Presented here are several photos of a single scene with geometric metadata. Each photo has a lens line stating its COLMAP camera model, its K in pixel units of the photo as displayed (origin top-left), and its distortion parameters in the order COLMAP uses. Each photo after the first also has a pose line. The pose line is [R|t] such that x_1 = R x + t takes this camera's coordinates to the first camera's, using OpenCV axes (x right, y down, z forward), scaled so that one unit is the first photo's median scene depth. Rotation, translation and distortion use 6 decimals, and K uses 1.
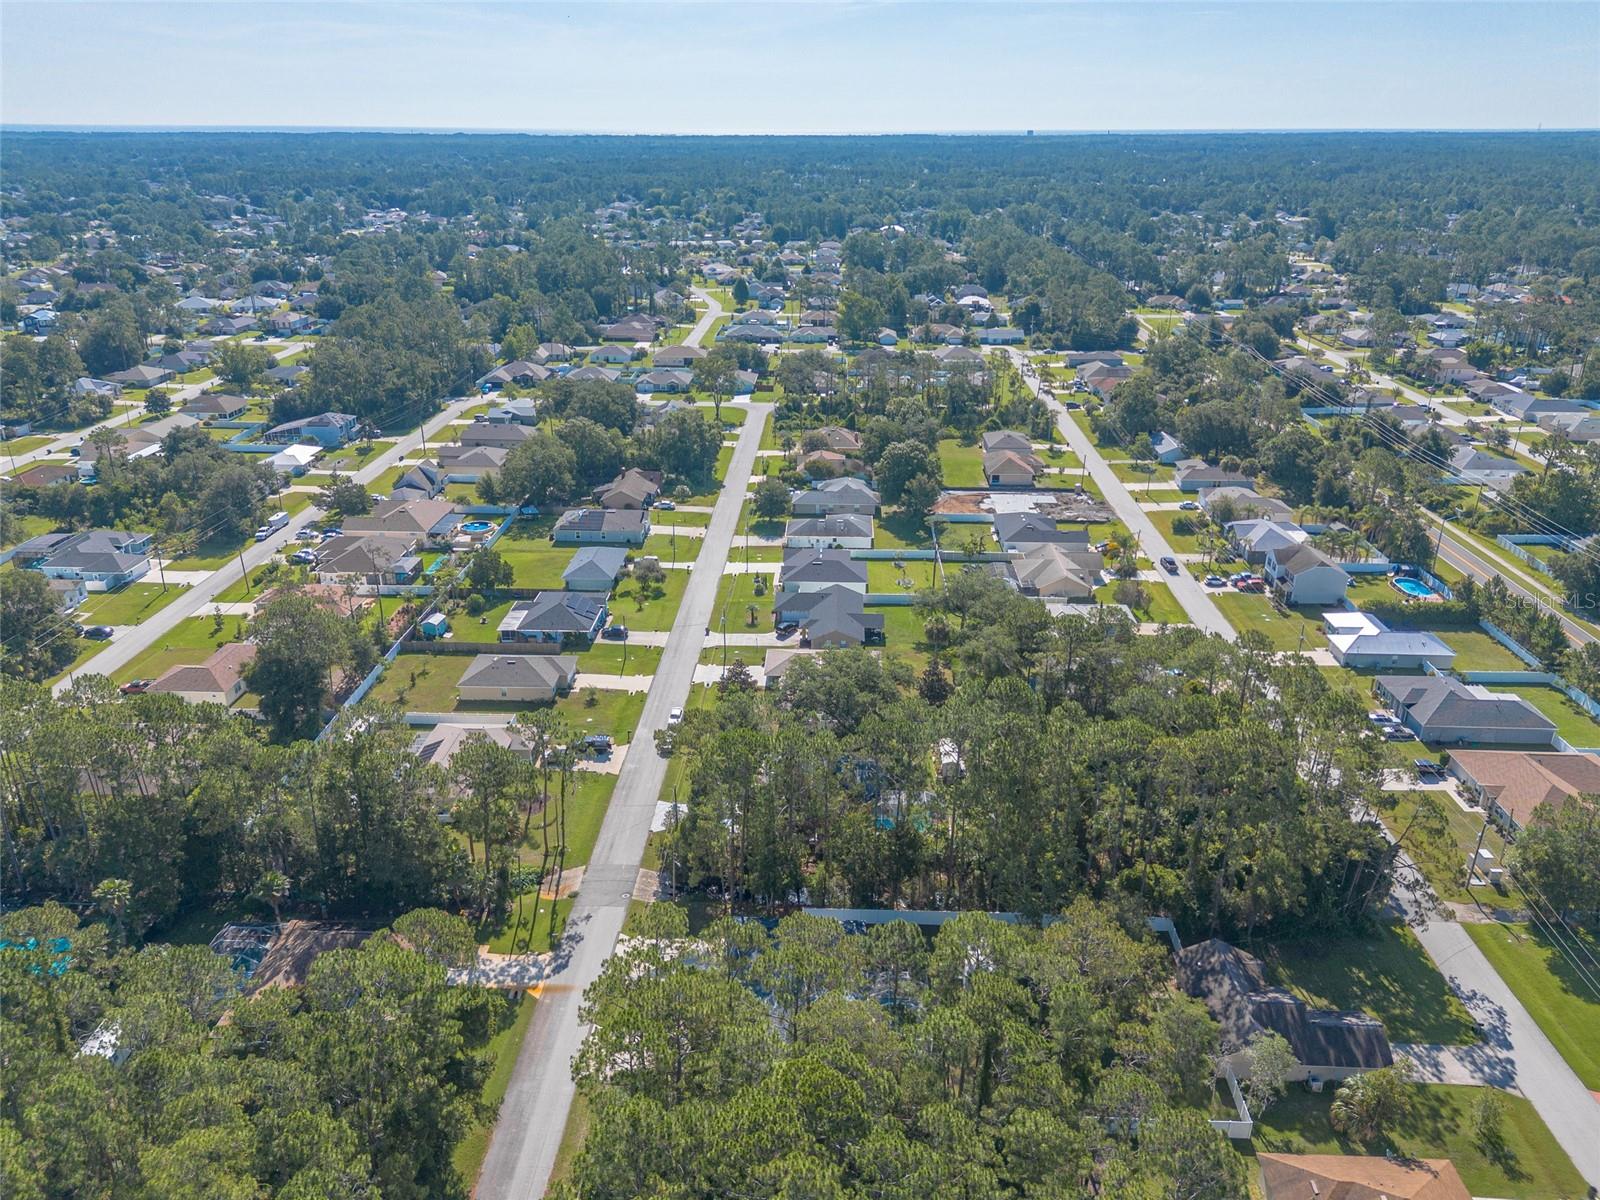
lens RADIAL K [[1139.2, 0, 800.0], [0, 1139.2, 600.0], [0, 0, 1]] dist [0.105294, -0.152027]
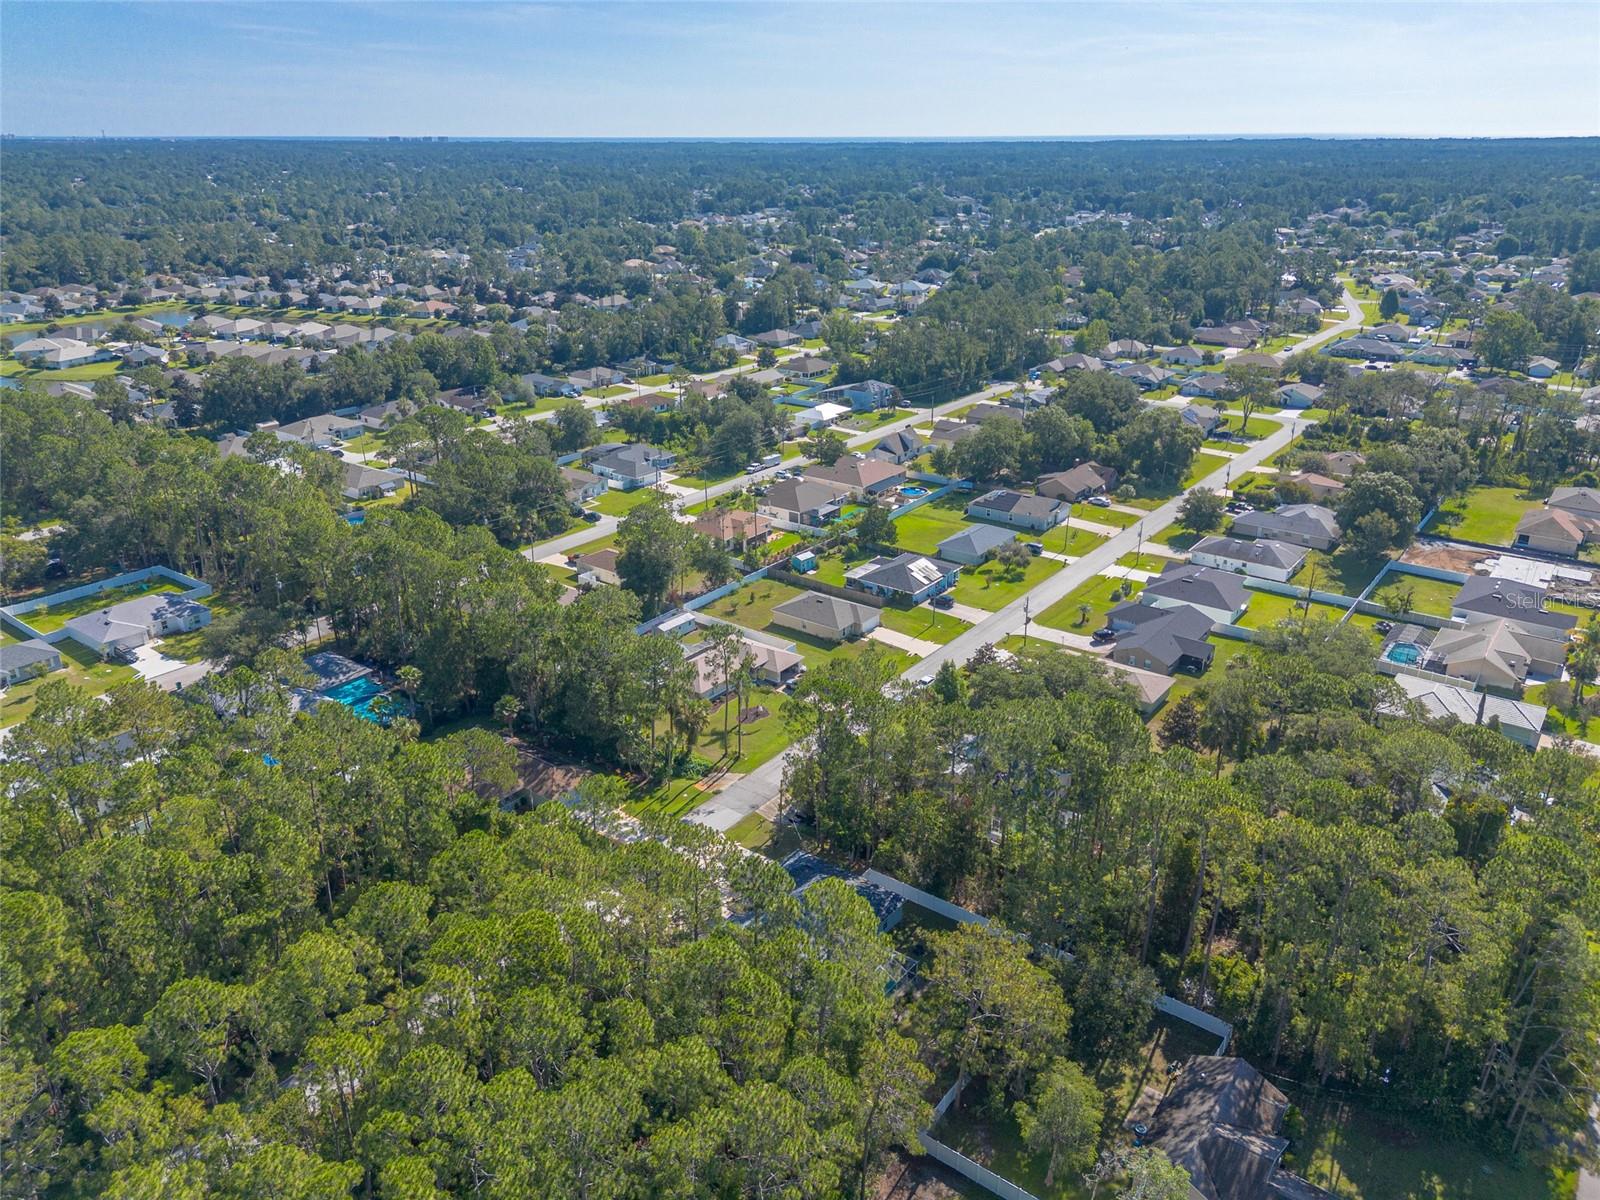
lens RADIAL K [[1123.6, 0, 800.0], [0, 1123.6, 600.0], [0, 0, 1]] dist [0.105066, -0.136959]
pose [[0.820328, 0.211629, -0.531295, 0.231940], [-0.211812, 0.975375, 0.061477, -0.006802], [0.531222, 0.062104, 0.844953, 0.055241]]
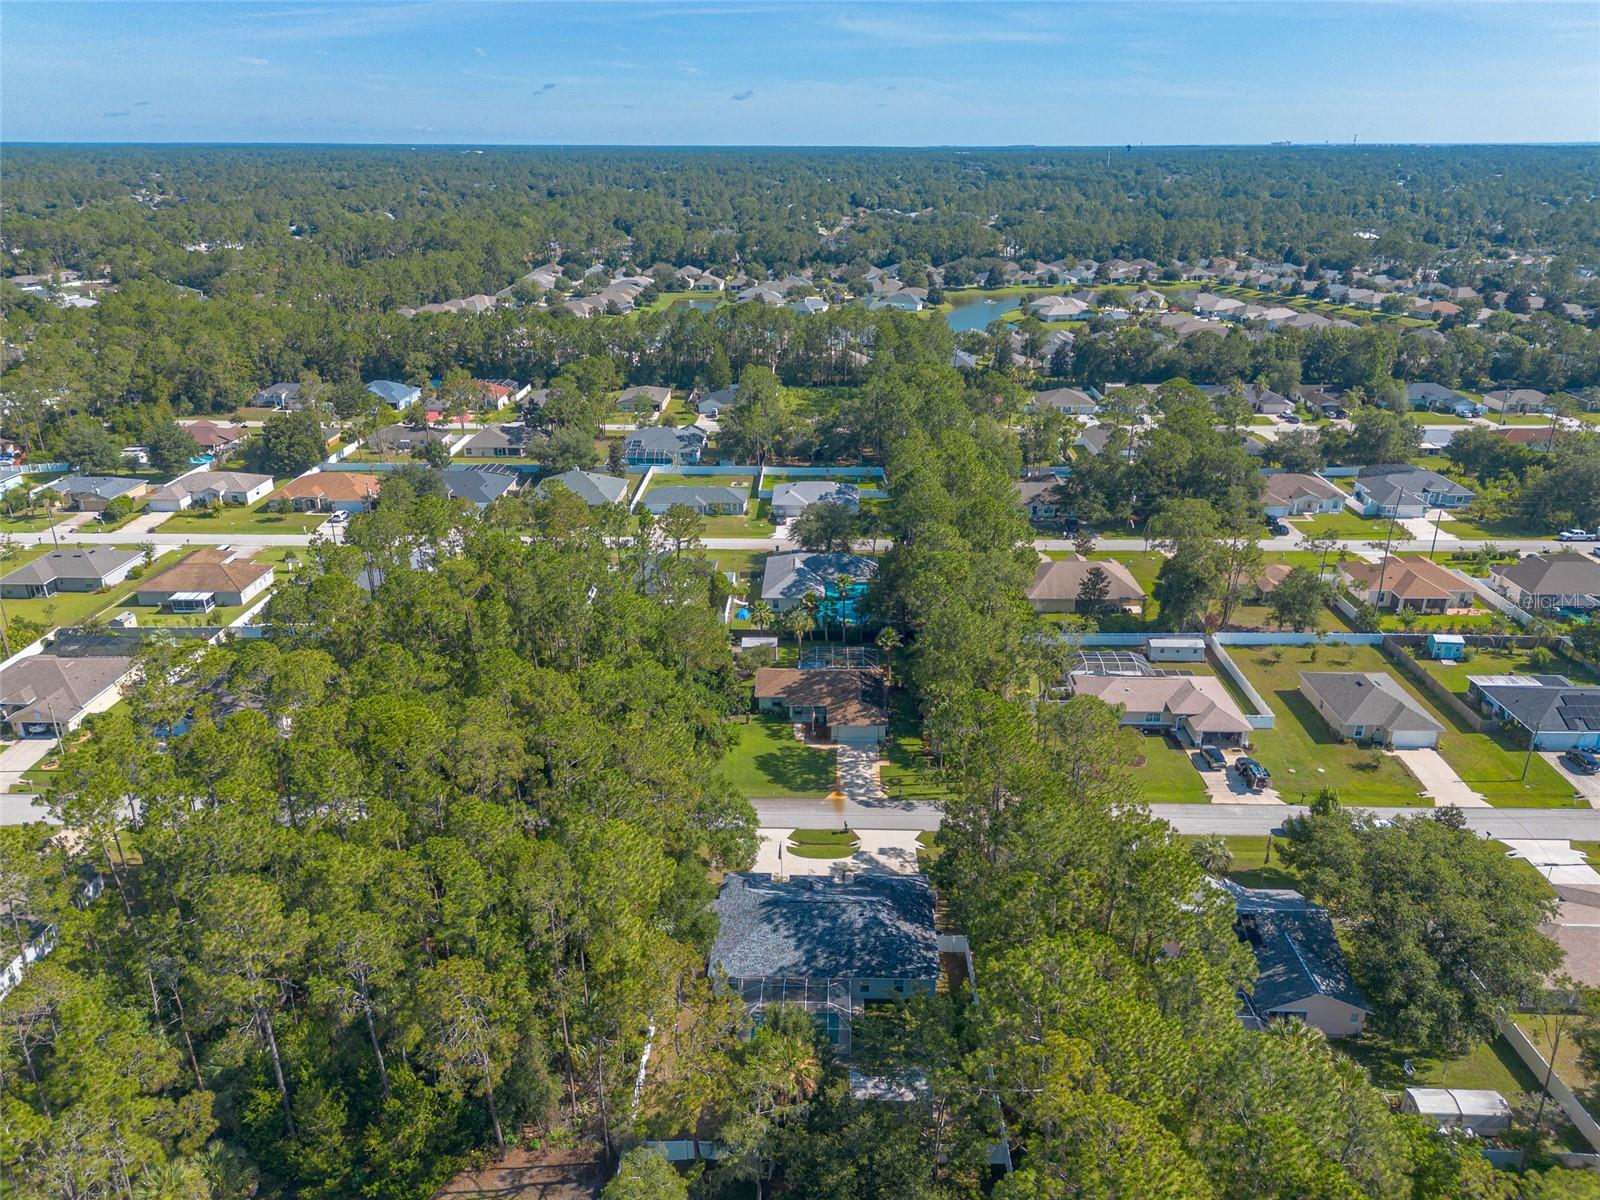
lens RADIAL K [[1123.6, 0, 800.0], [0, 1123.6, 600.0], [0, 0, 1]] dist [0.105066, -0.136959]
pose [[0.023041, 0.370110, -0.928702, 0.356422], [-0.375962, 0.863967, 0.334984, -0.090112], [0.926348, 0.341439, 0.159054, 0.359155]]
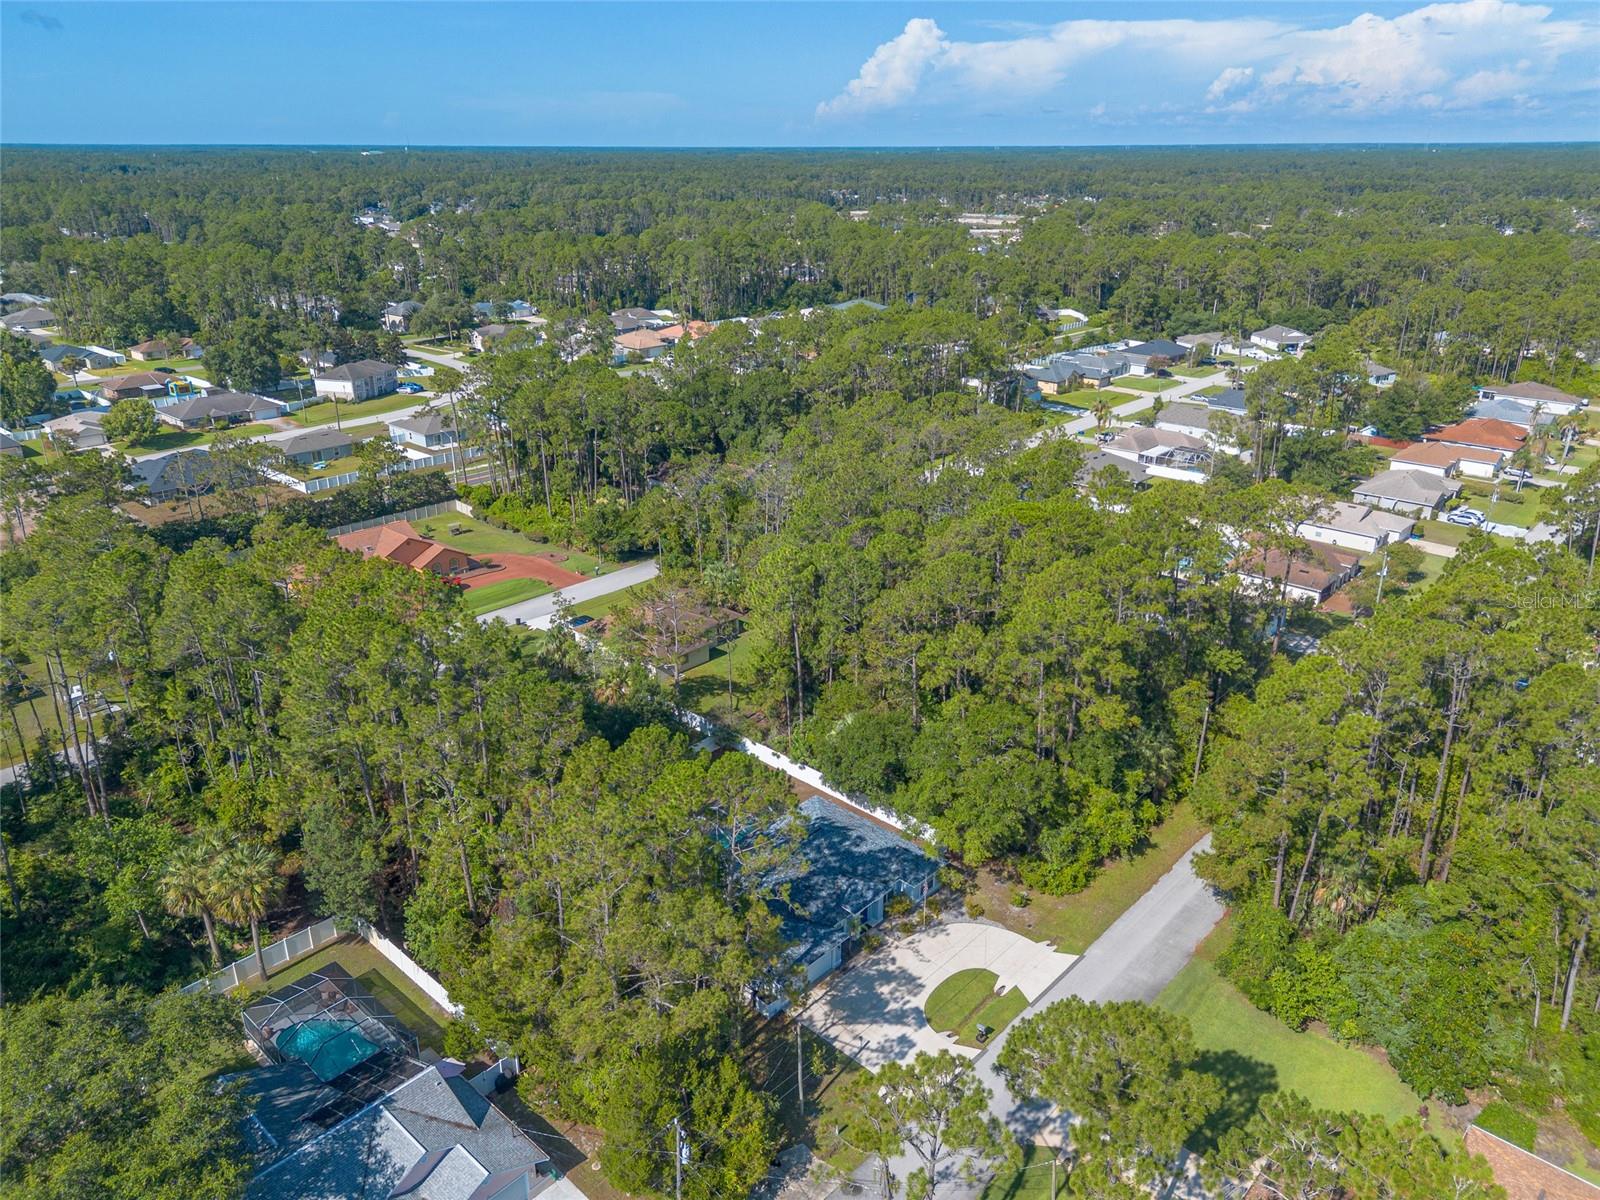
lens RADIAL K [[1123.6, 0, 800.0], [0, 1123.6, 600.0], [0, 0, 1]] dist [0.105066, -0.136959]
pose [[-0.761269, -0.235721, 0.604074, -0.210440], [0.246989, 0.755950, 0.606248, -0.141136], [-0.599555, 0.610717, -0.517261, 0.620445]]
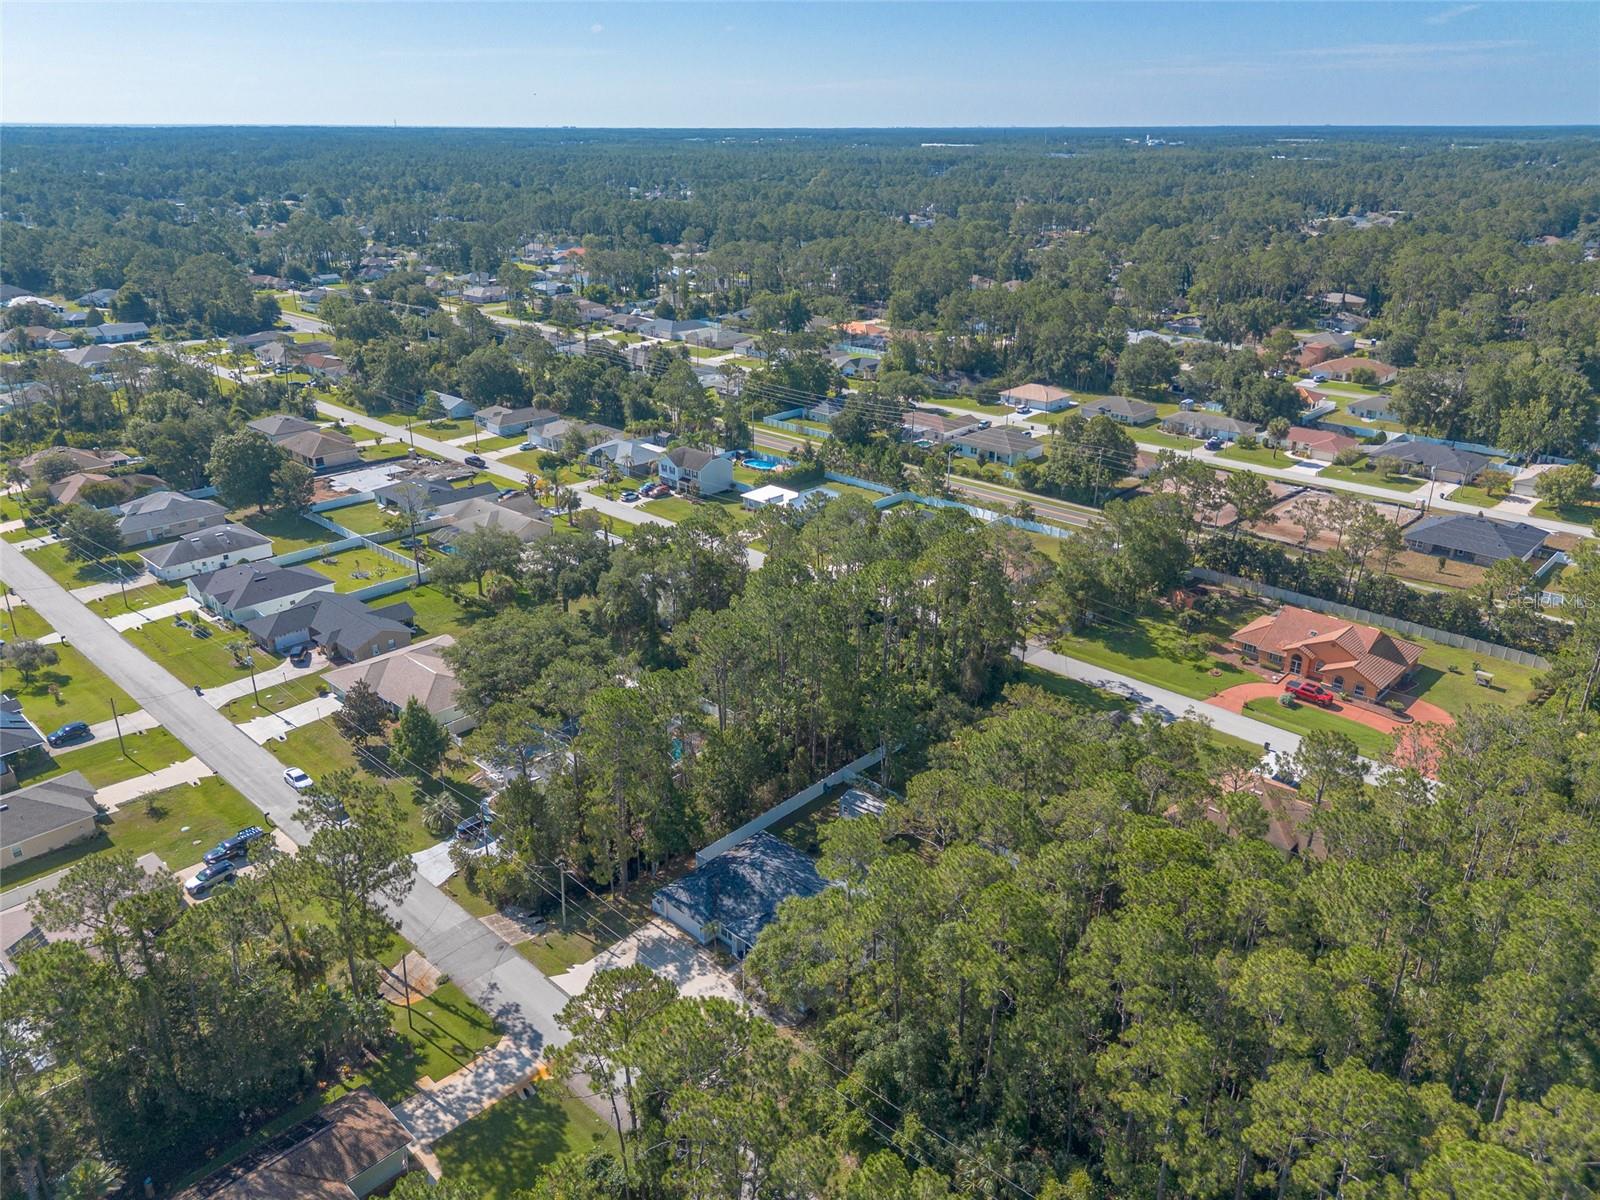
lens RADIAL K [[1123.6, 0, 800.0], [0, 1123.6, 600.0], [0, 0, 1]] dist [0.105066, -0.136959]
pose [[0.663221, -0.287027, 0.691197, -0.278597], [0.279808, 0.951658, 0.126704, -0.012569], [-0.694150, 0.109370, 0.711473, 0.135813]]
